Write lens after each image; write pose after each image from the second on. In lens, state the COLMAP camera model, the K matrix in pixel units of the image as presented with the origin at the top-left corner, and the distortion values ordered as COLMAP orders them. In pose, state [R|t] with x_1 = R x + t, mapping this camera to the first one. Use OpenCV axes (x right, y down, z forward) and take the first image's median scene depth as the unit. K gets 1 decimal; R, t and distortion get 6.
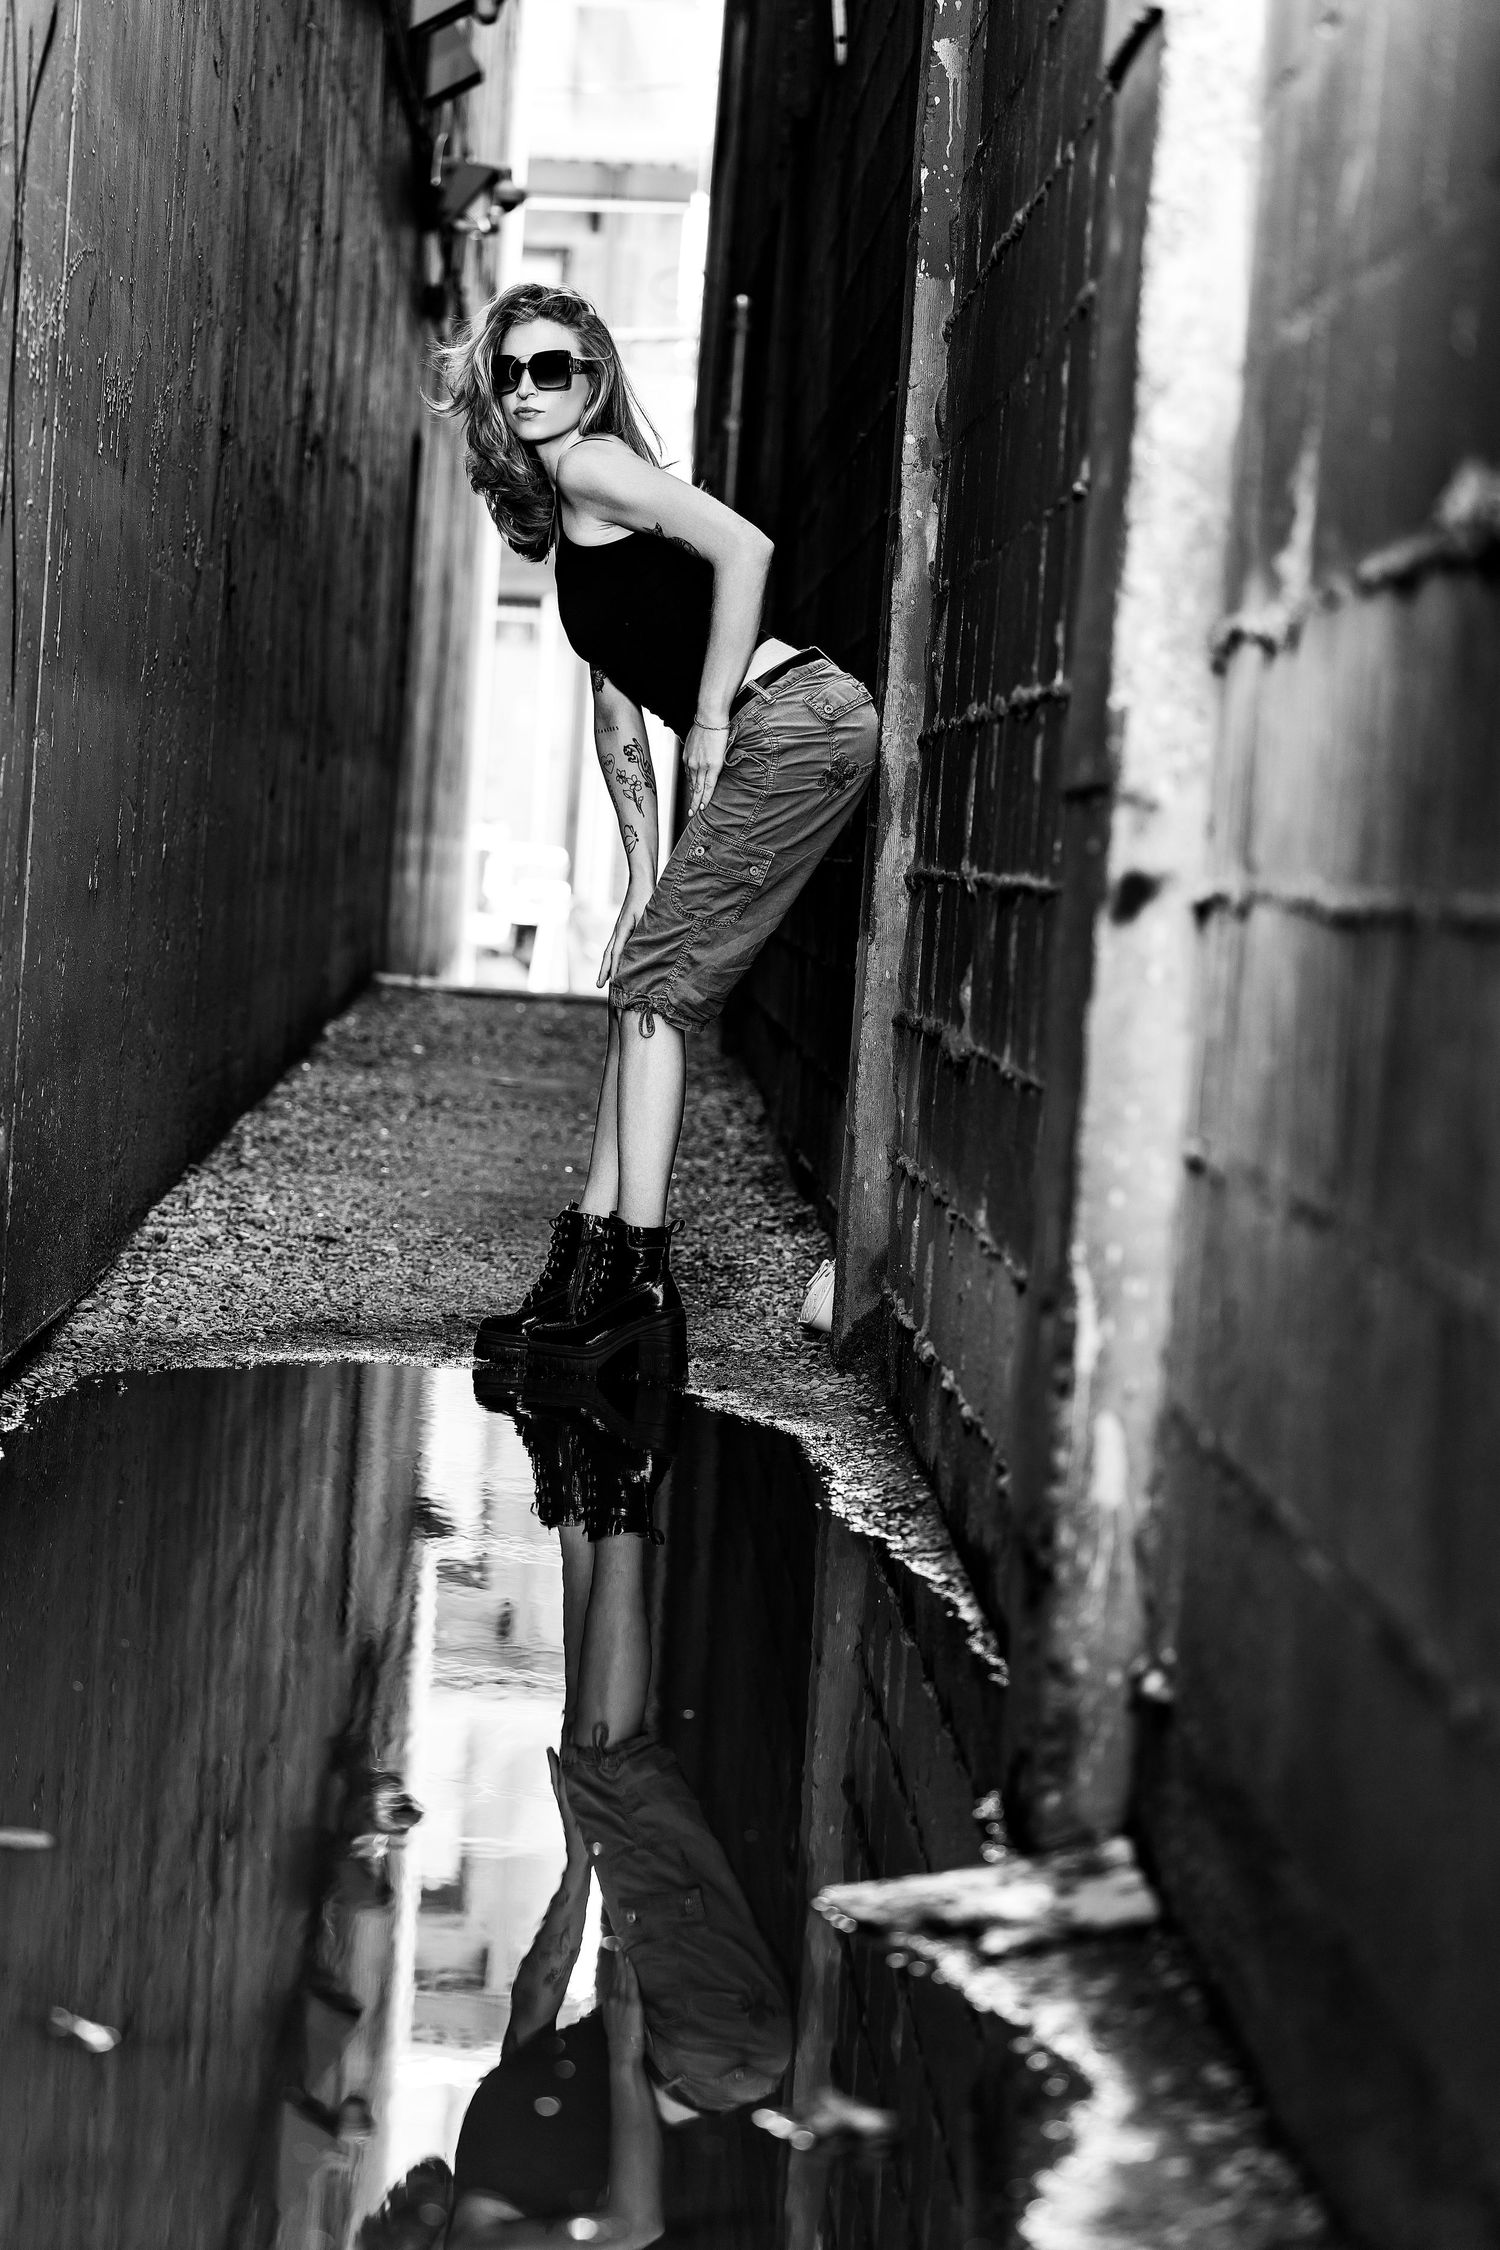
lens RADIAL K [[6643.6, 0, 757.1], [0, 6643.6, 1117.2], [0, 0, 1]] dist [-0.382252, 0.000000]
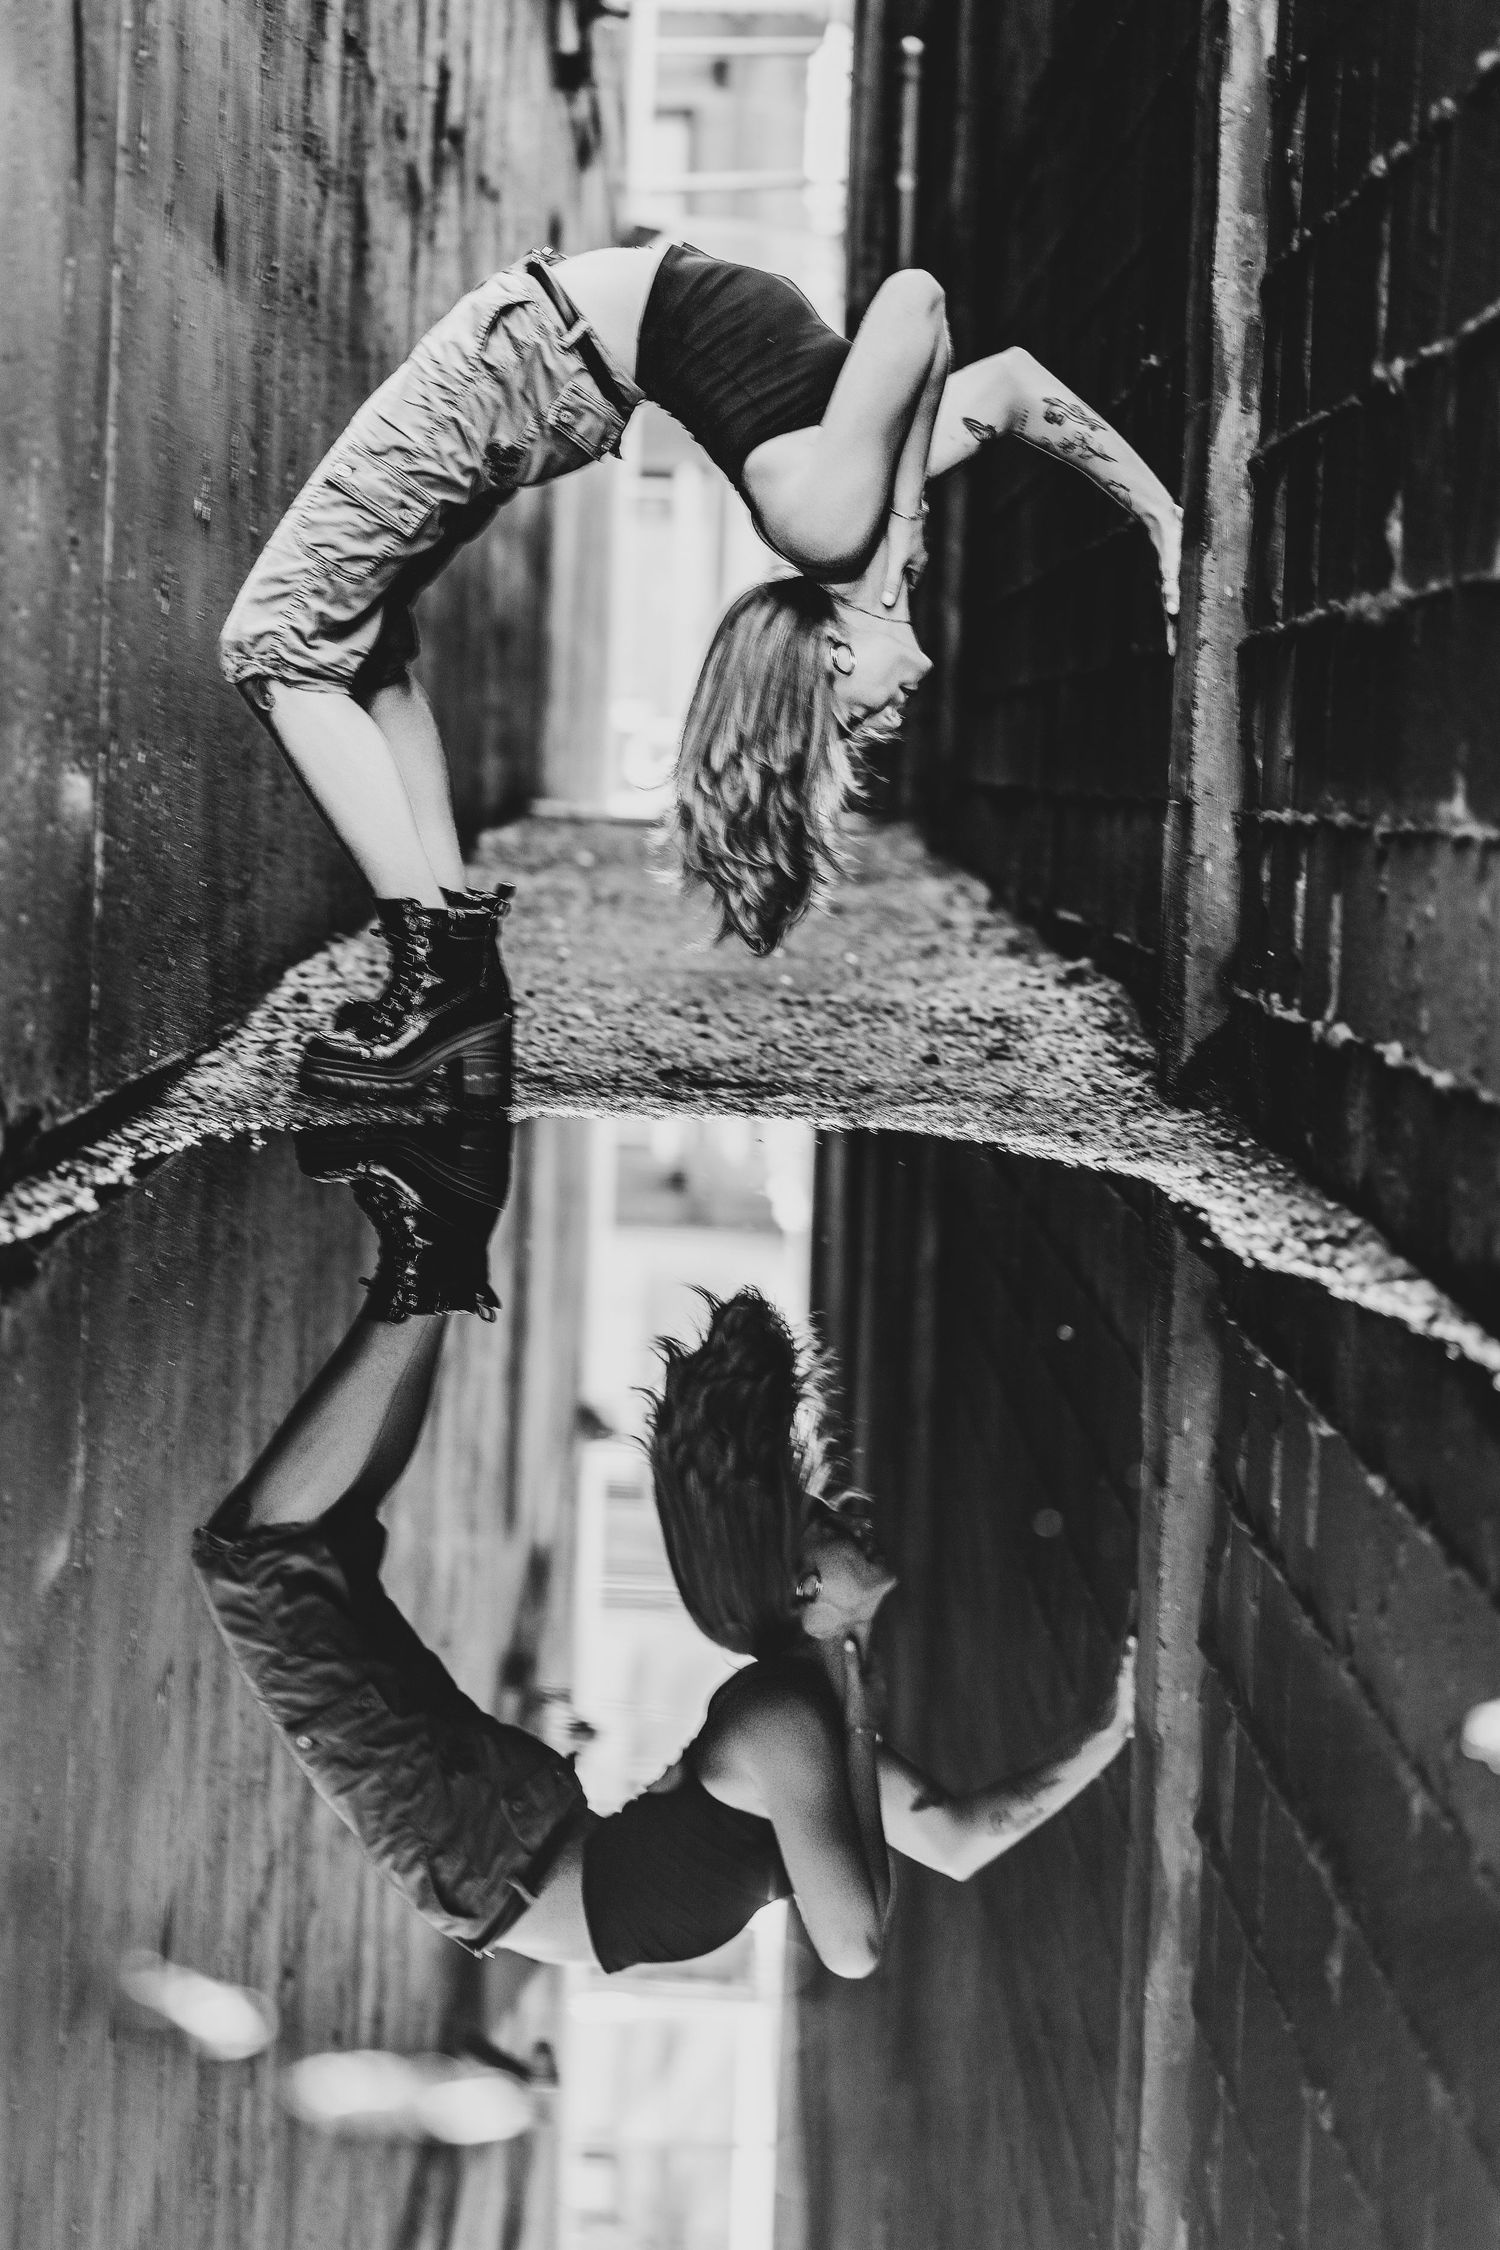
lens RADIAL K [[6643.6, 0, 733.4], [0, 6643.6, 1129.0], [0, 0, 1]] dist [-0.382252, 0.000000]
pose [[0.999261, -0.029618, -0.024519, -0.020149], [0.029937, 0.999470, 0.012756, 0.028354], [0.024128, -0.013481, 0.999618, 0.214709]]
